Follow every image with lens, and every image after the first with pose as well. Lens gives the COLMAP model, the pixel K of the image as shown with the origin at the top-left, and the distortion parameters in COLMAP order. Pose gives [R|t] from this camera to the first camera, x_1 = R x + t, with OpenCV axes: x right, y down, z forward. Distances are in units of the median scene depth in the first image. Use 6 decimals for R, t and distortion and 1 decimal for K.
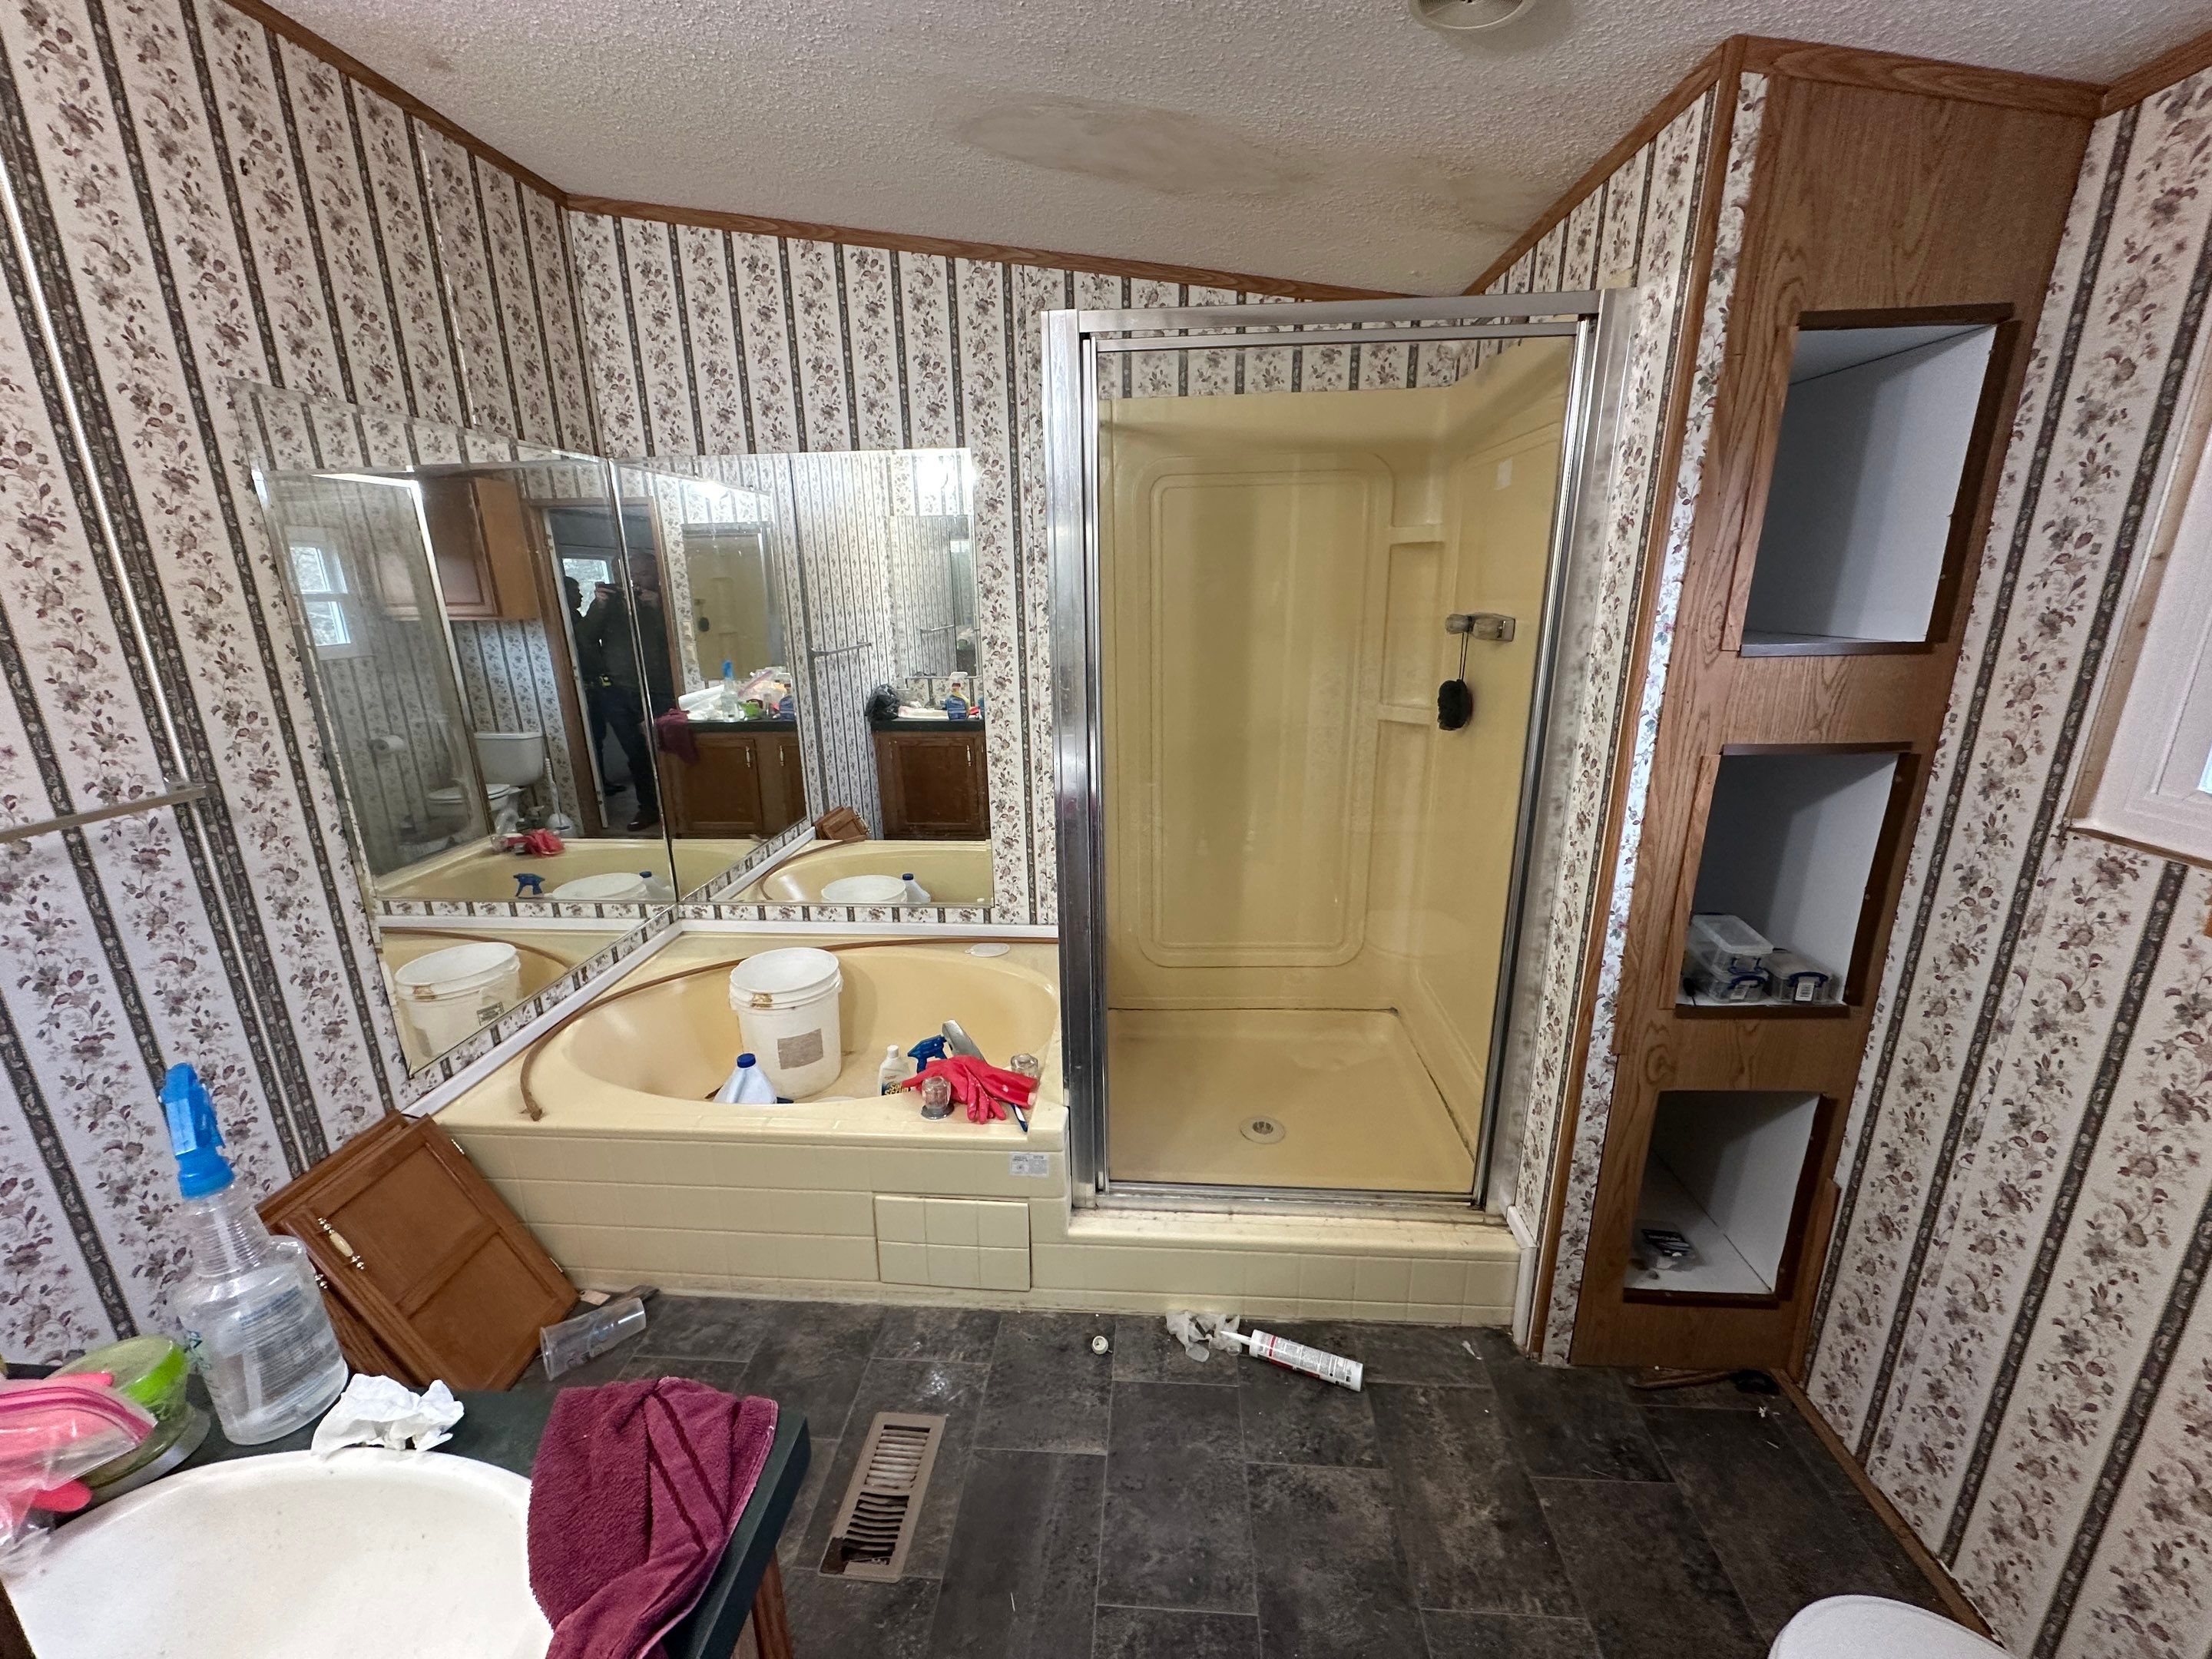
lens RADIAL K [[882.0, 0, 1106.1], [0, 882.0, 825.8], [0, 0, 1]] dist [-0.001395, 0.000105]
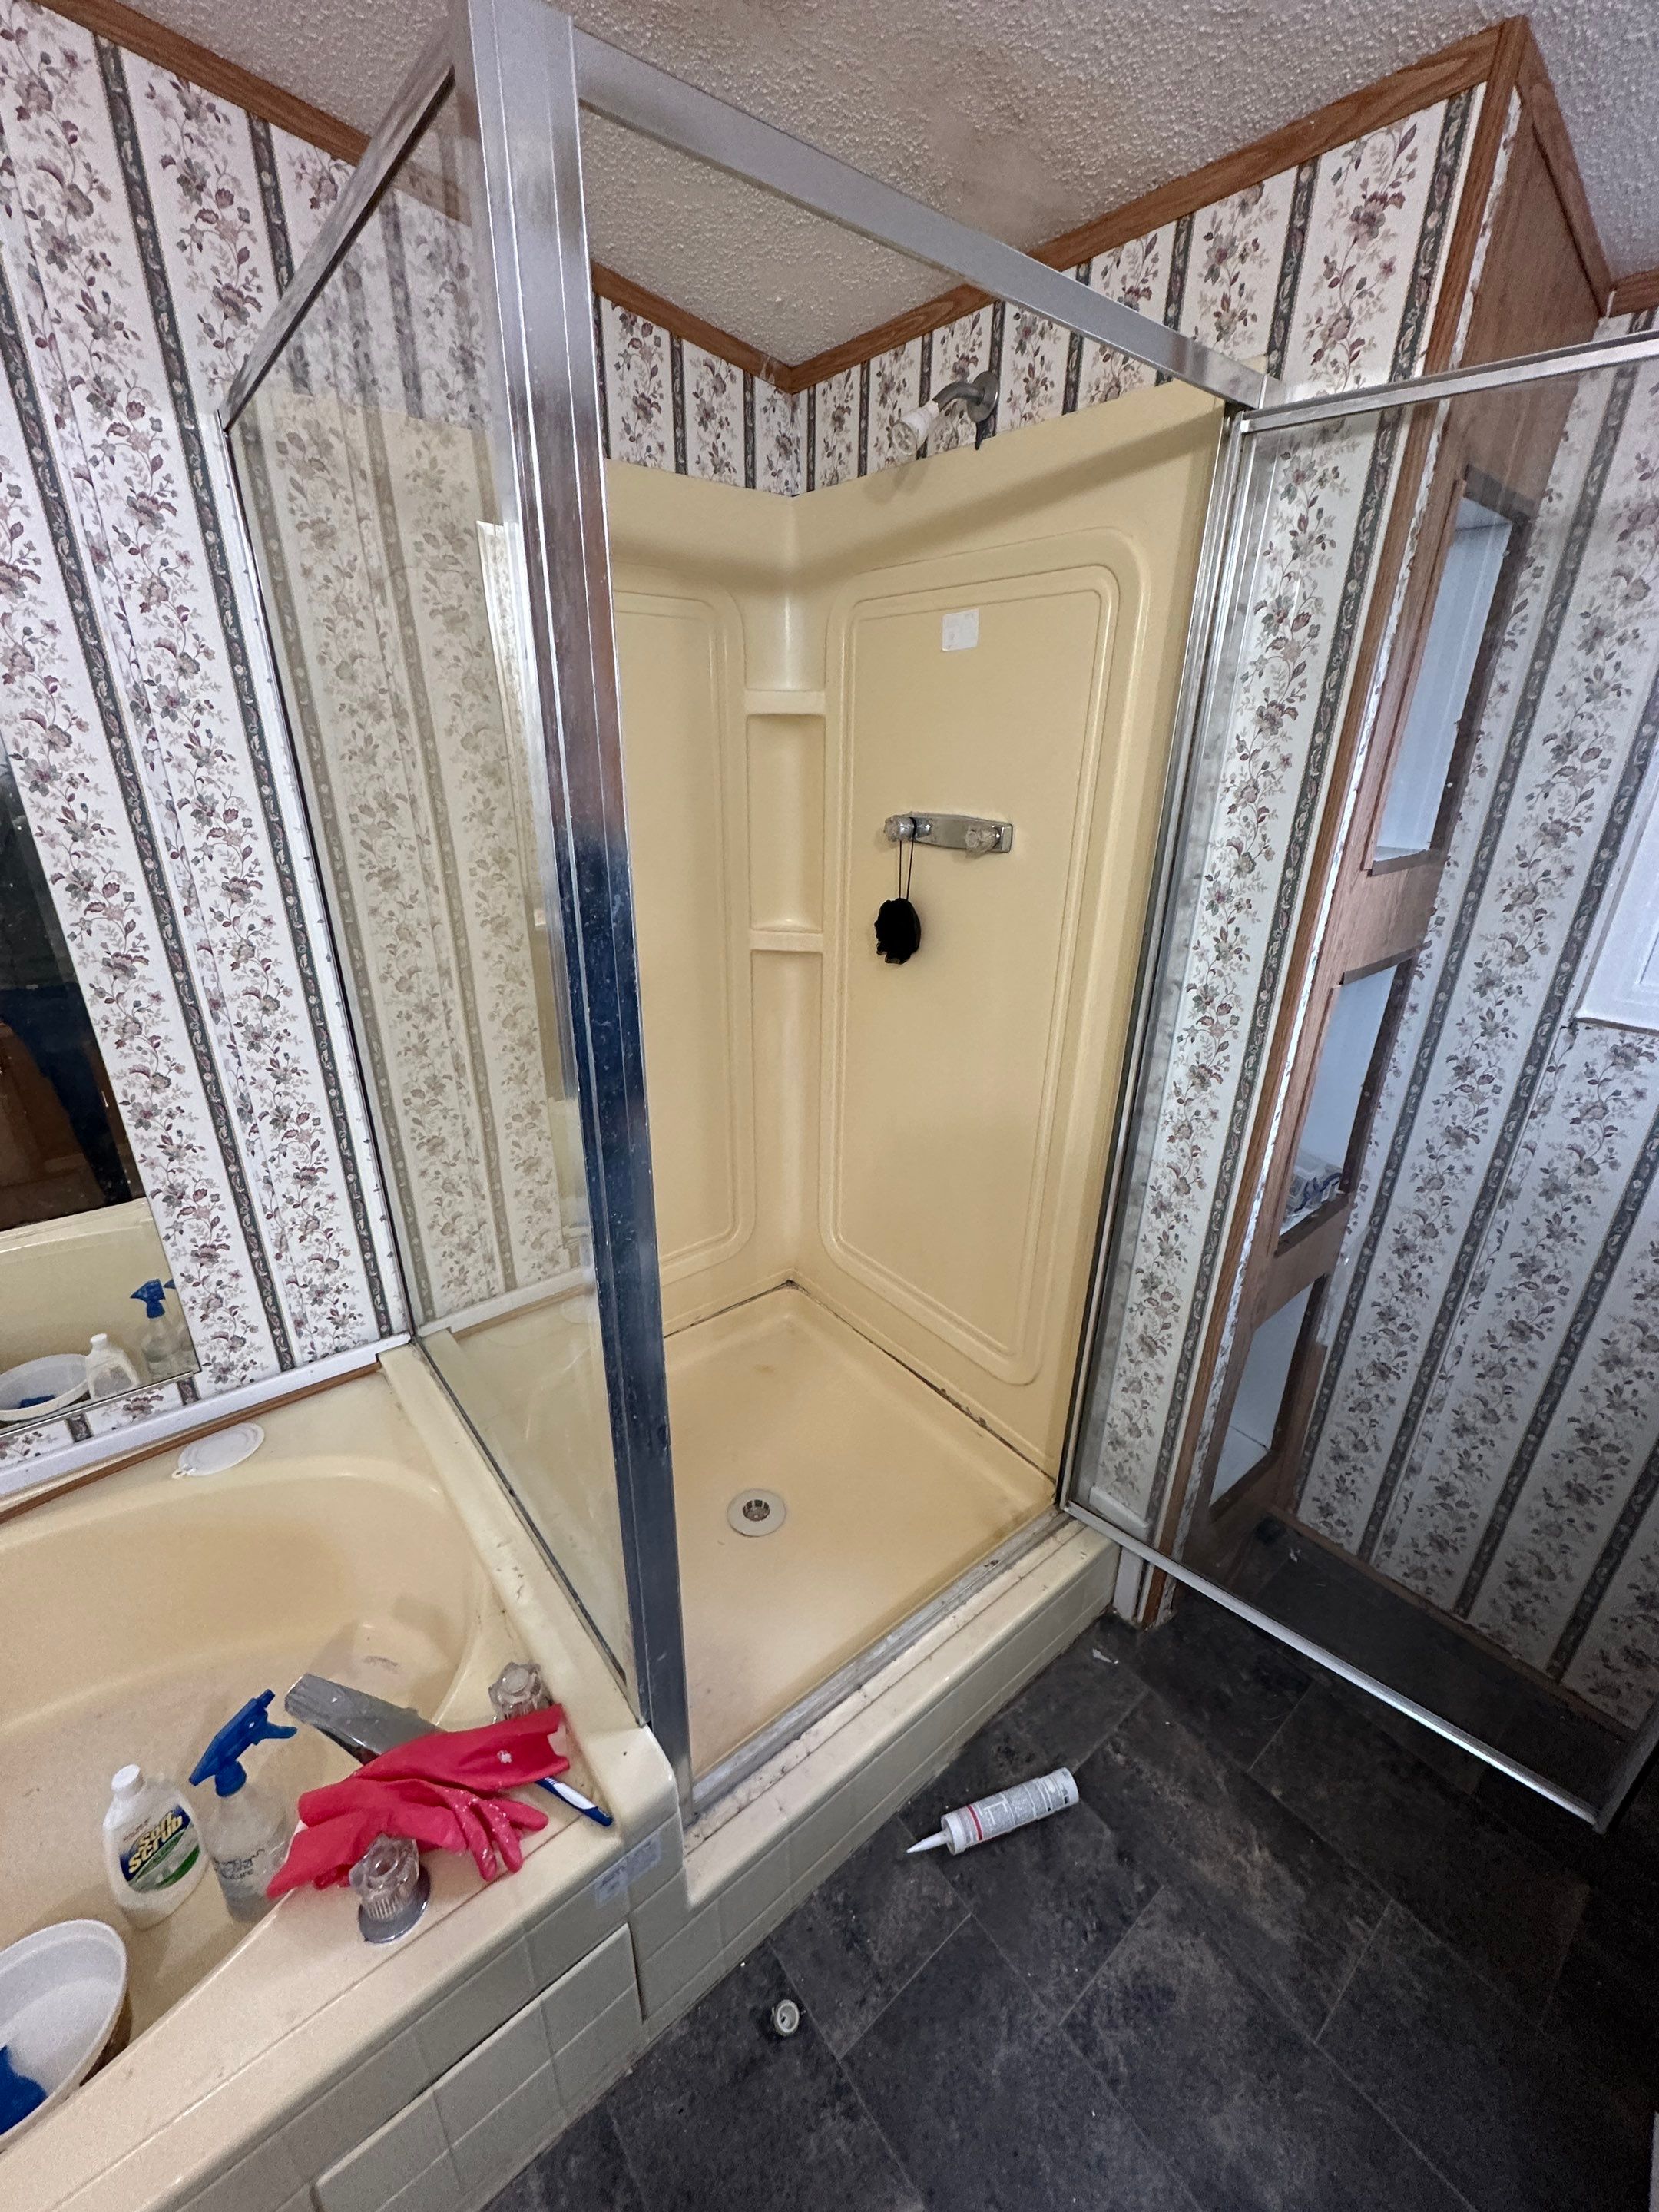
lens RADIAL K [[882.0, 0, 830.6], [0, 882.0, 1105.5], [0, 0, 1]] dist [-0.001395, 0.000105]
pose [[0.731576, -0.234336, 0.640222, -0.314877], [0.157805, 0.971773, 0.175368, -0.211079], [-0.663245, -0.027264, 0.747905, 0.693679]]
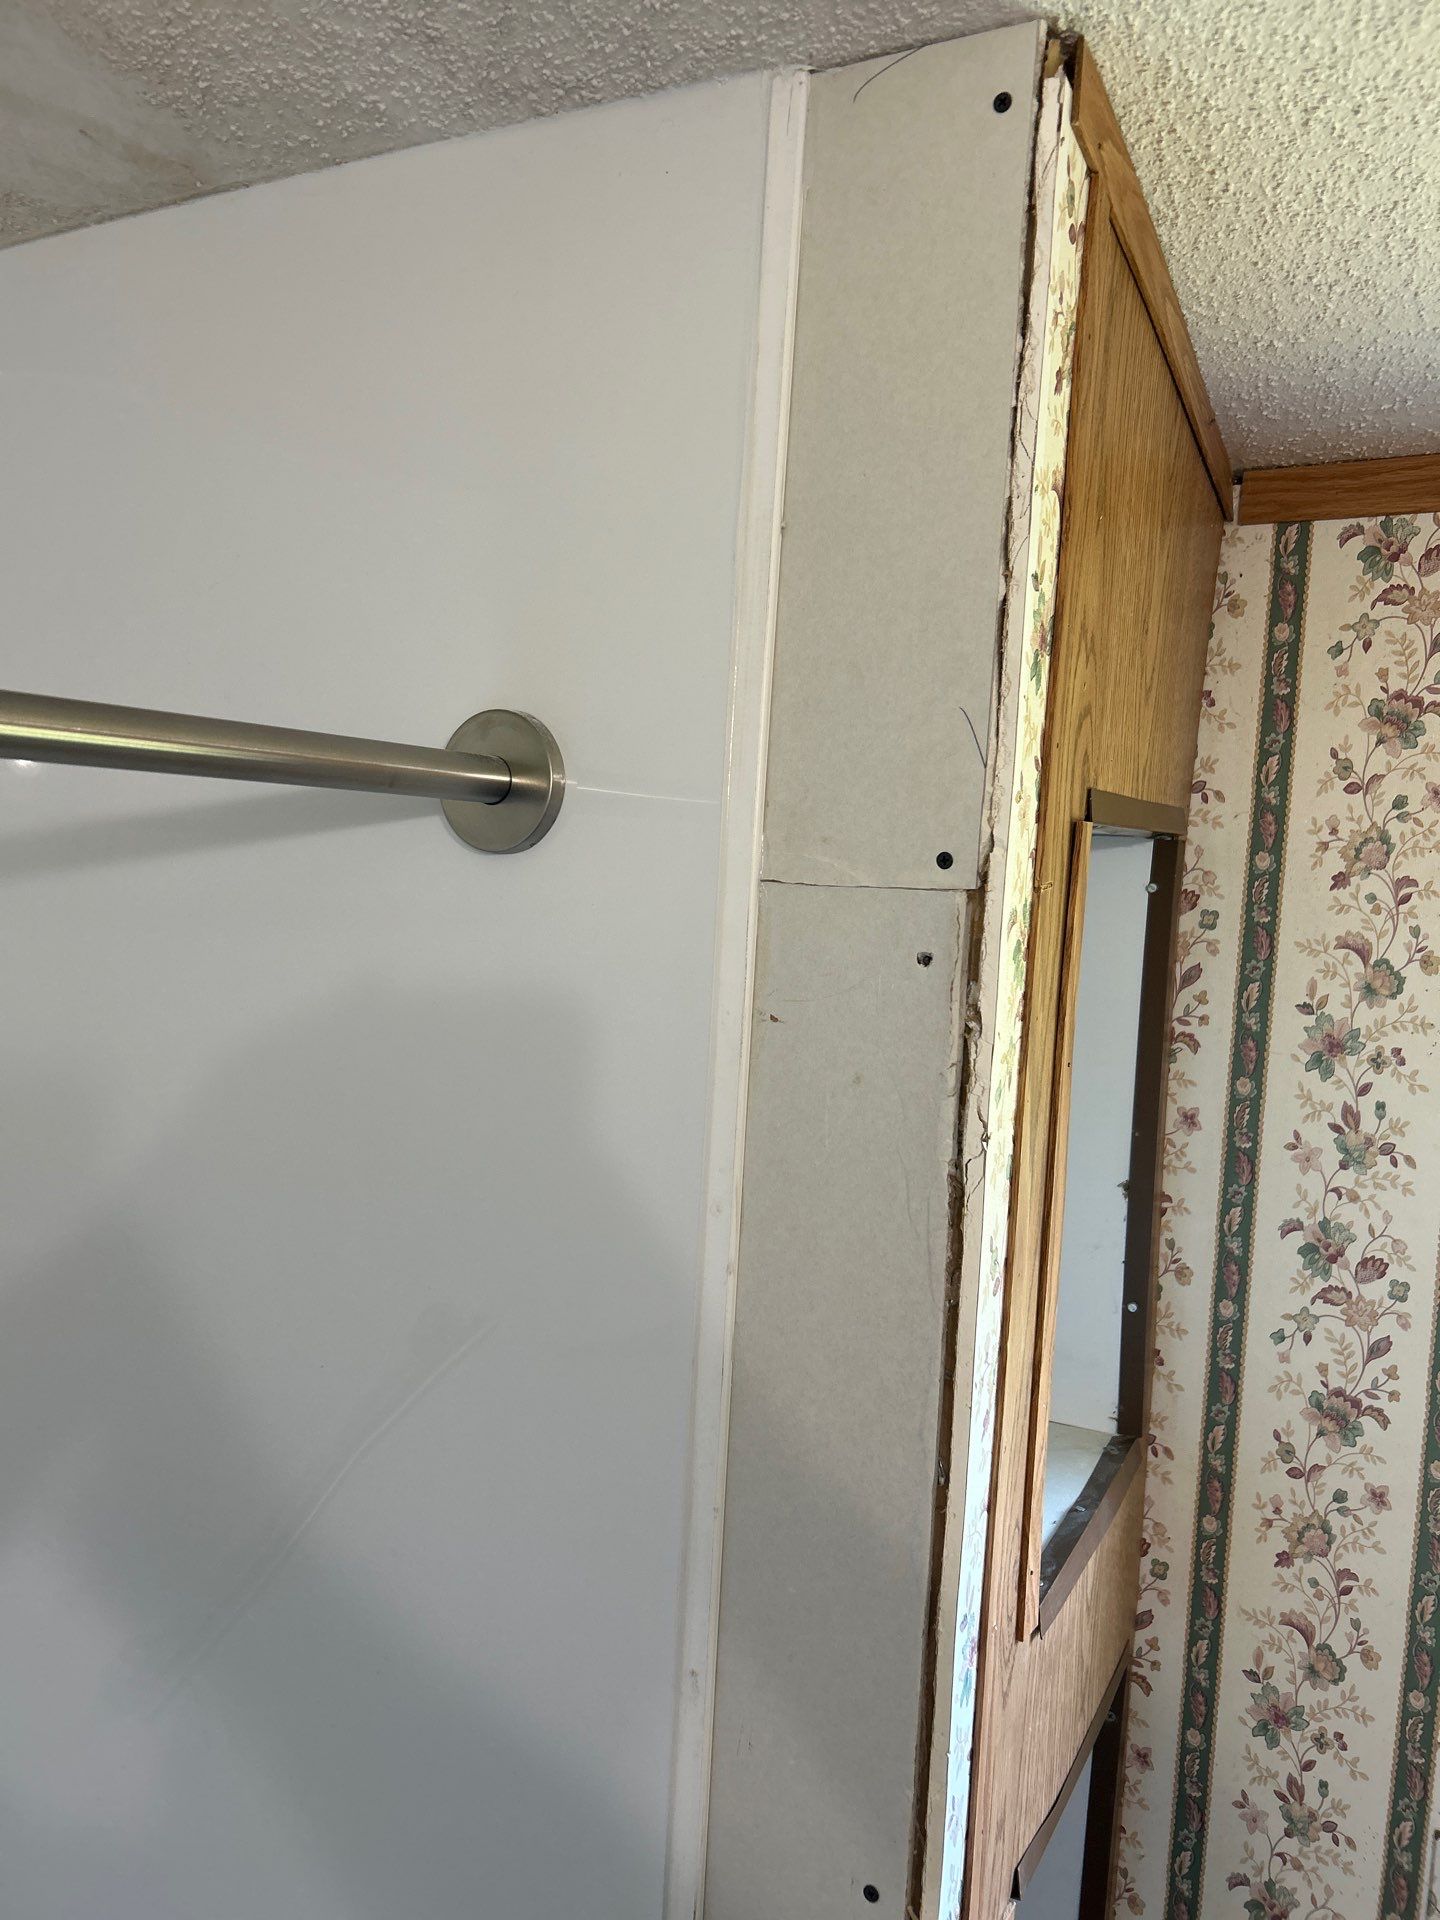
lens RADIAL K [[1432.5, 0, 727.2], [0, 1432.5, 955.0], [0, 0, 1]] dist [0.013636, 0.000054]
pose [[0.424144, -0.023652, 0.905286, 0.138379], [0.189159, 0.979922, -0.063023, -0.460371], [-0.885619, 0.197974, 0.420102, 0.817327]]
